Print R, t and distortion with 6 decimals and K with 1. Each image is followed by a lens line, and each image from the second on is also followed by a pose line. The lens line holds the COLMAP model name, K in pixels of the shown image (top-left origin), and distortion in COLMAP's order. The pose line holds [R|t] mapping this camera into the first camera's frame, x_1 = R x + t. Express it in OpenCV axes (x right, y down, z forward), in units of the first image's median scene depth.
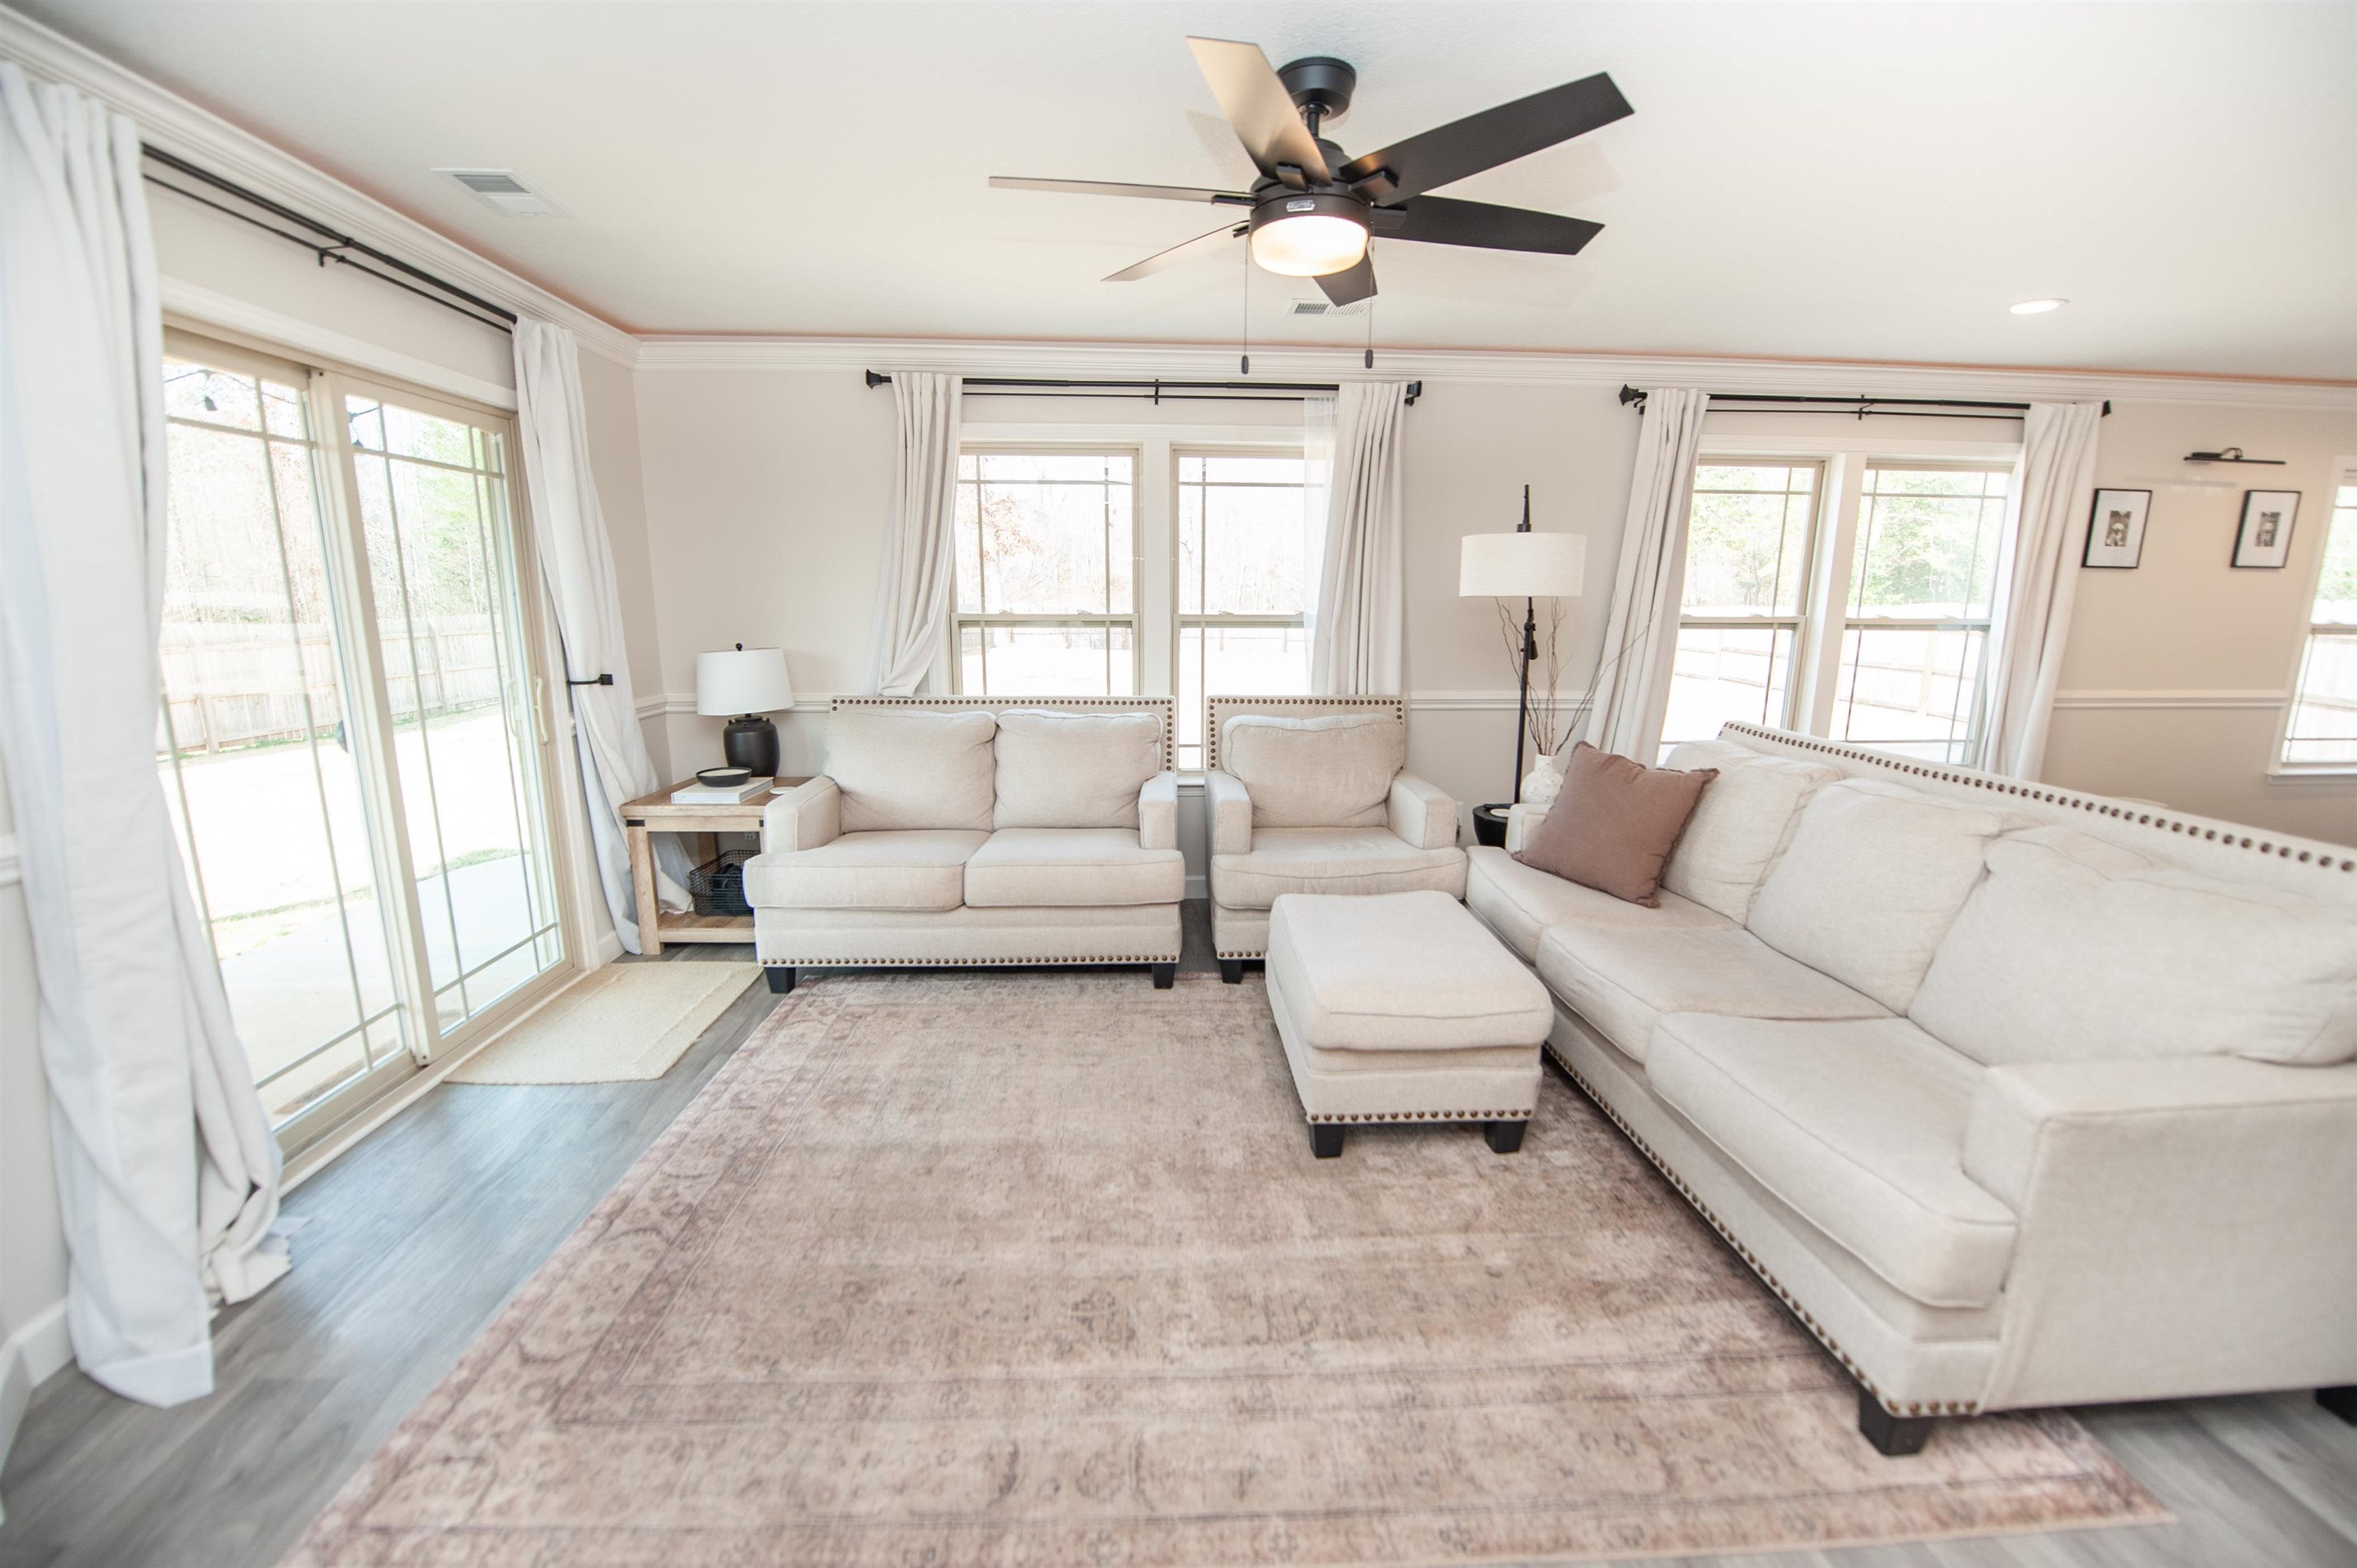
lens RADIAL K [[940.3, 0, 1178.5], [0, 940.3, 784.0], [0, 0, 1]] dist [-0.014987, -0.004662]
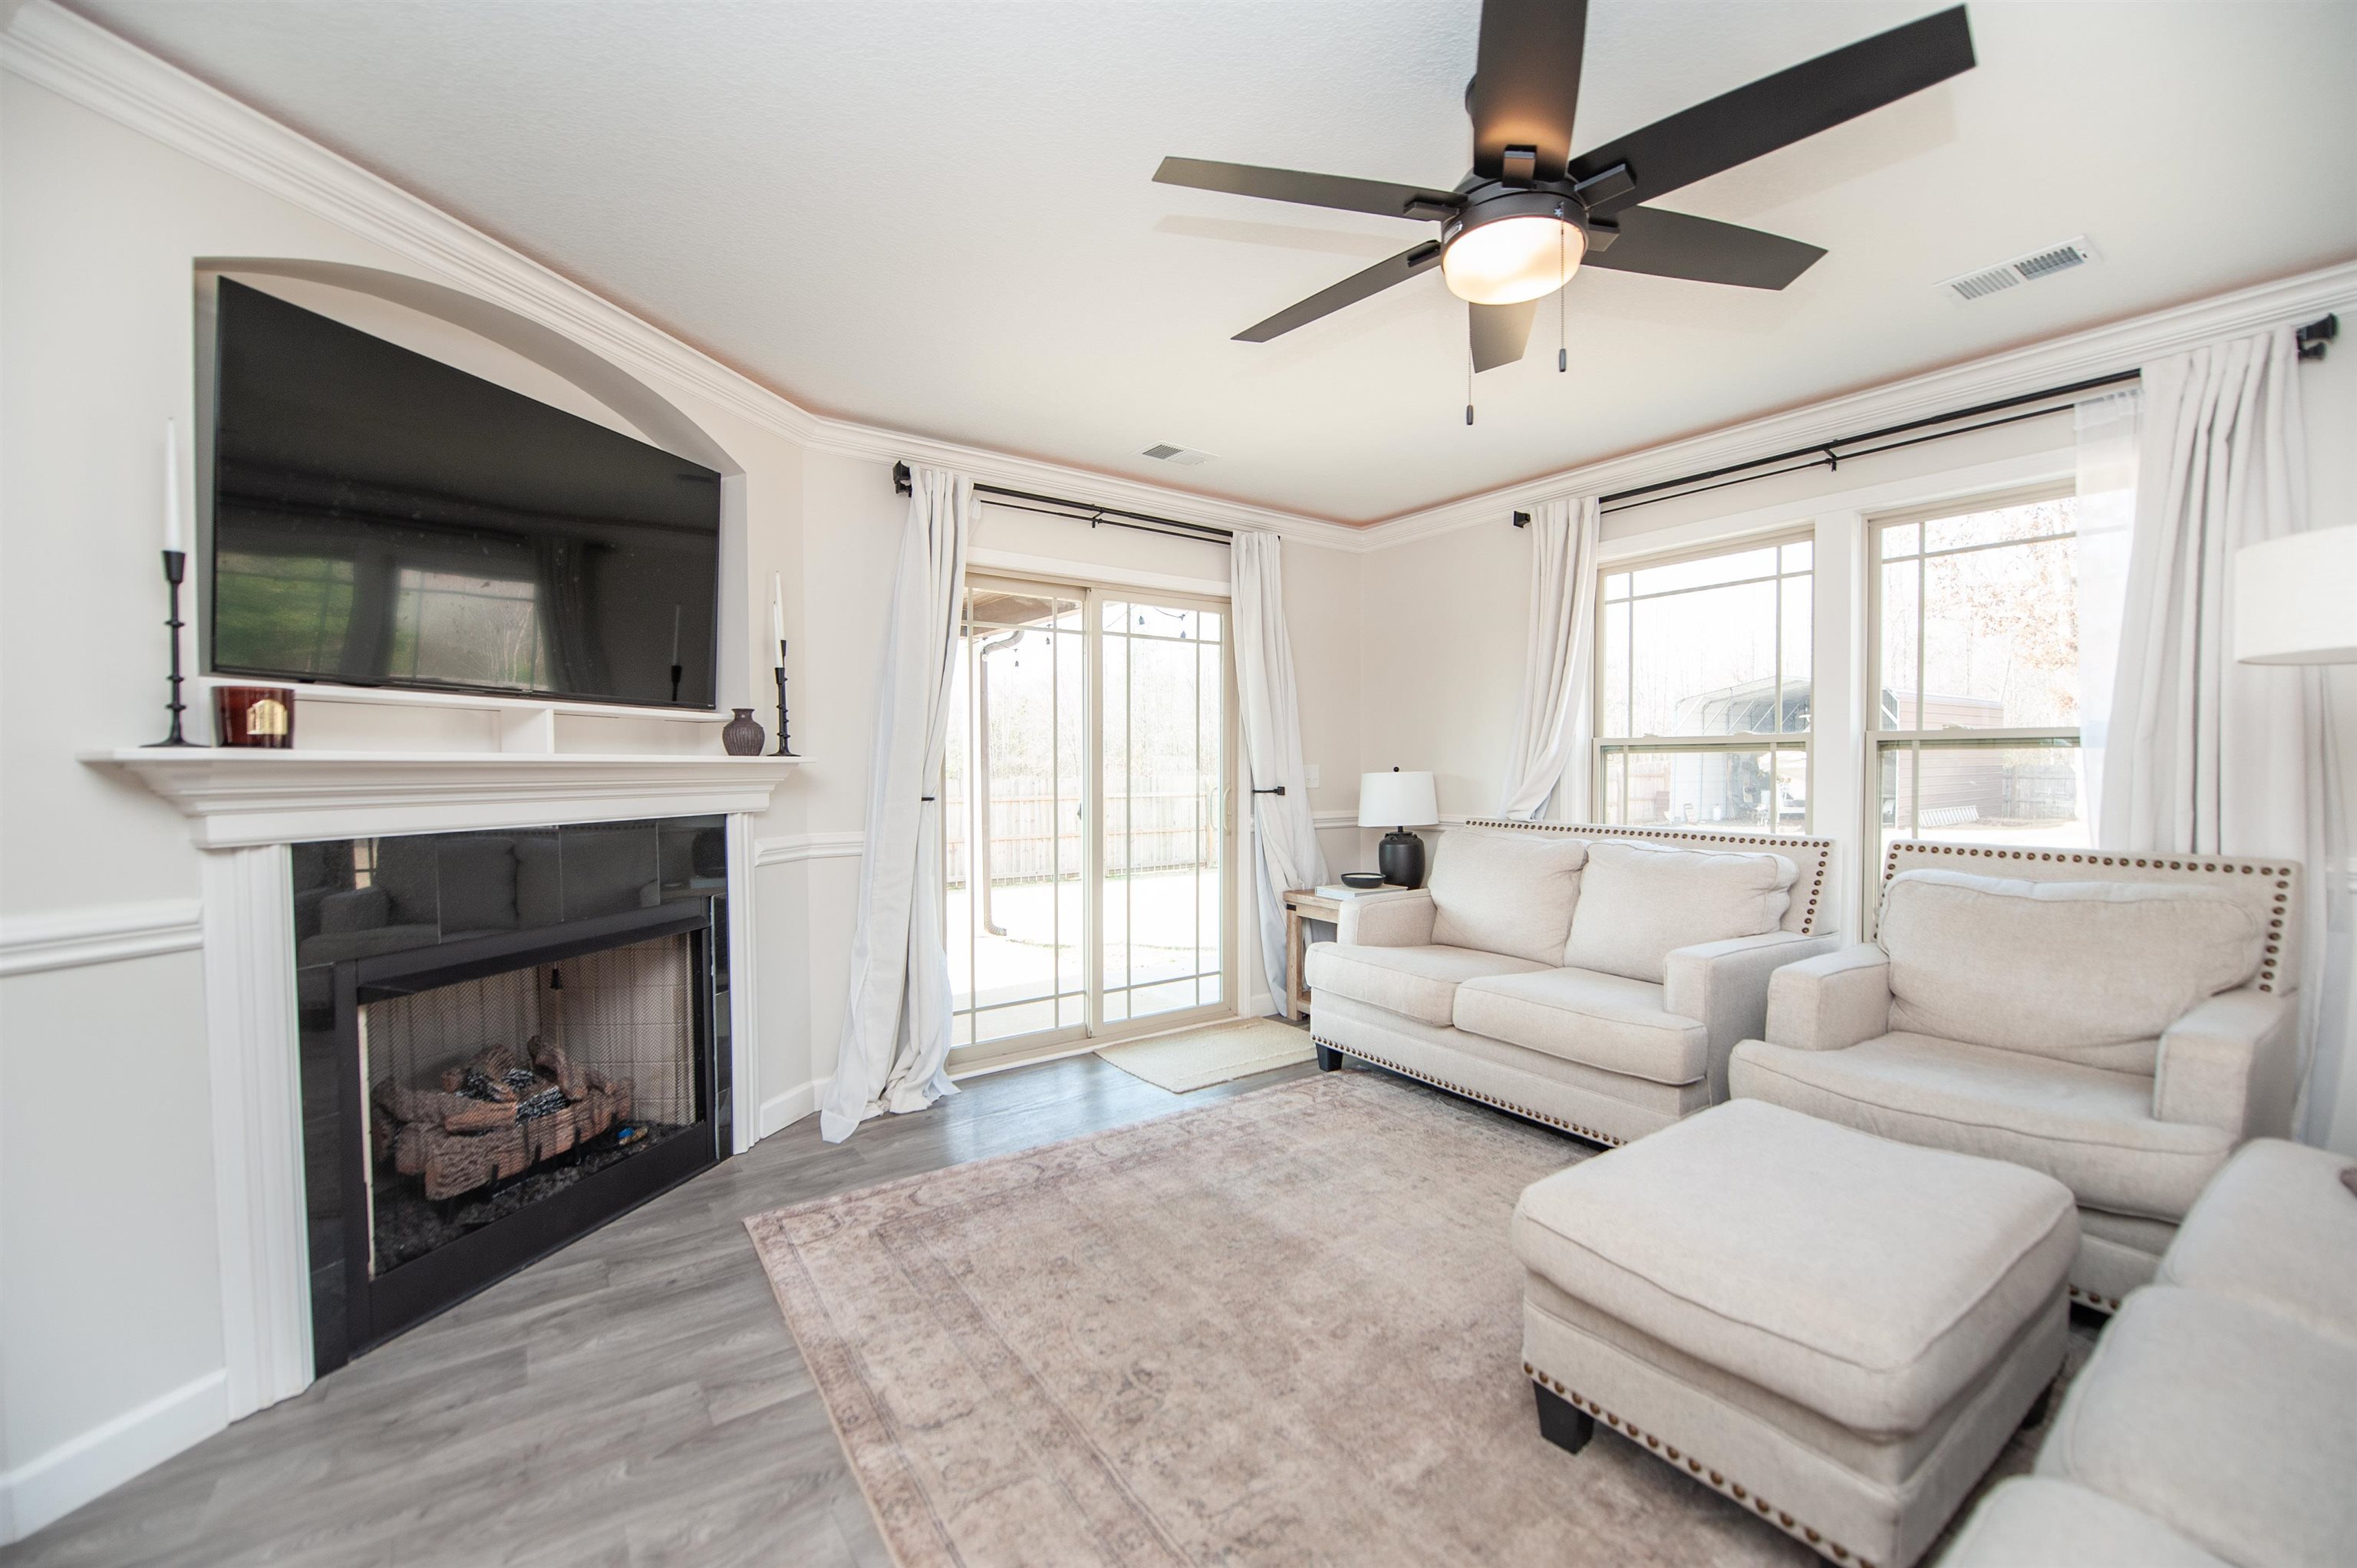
lens RADIAL K [[916.8, 0, 1178.5], [0, 916.8, 784.0], [0, 0, 1]] dist [-0.017146, -0.000737]
pose [[0.550630, 0.013200, -0.834645, 0.390282], [-0.155275, 0.984044, -0.086876, 0.010932], [0.820181, 0.177436, 0.543894, 0.216717]]
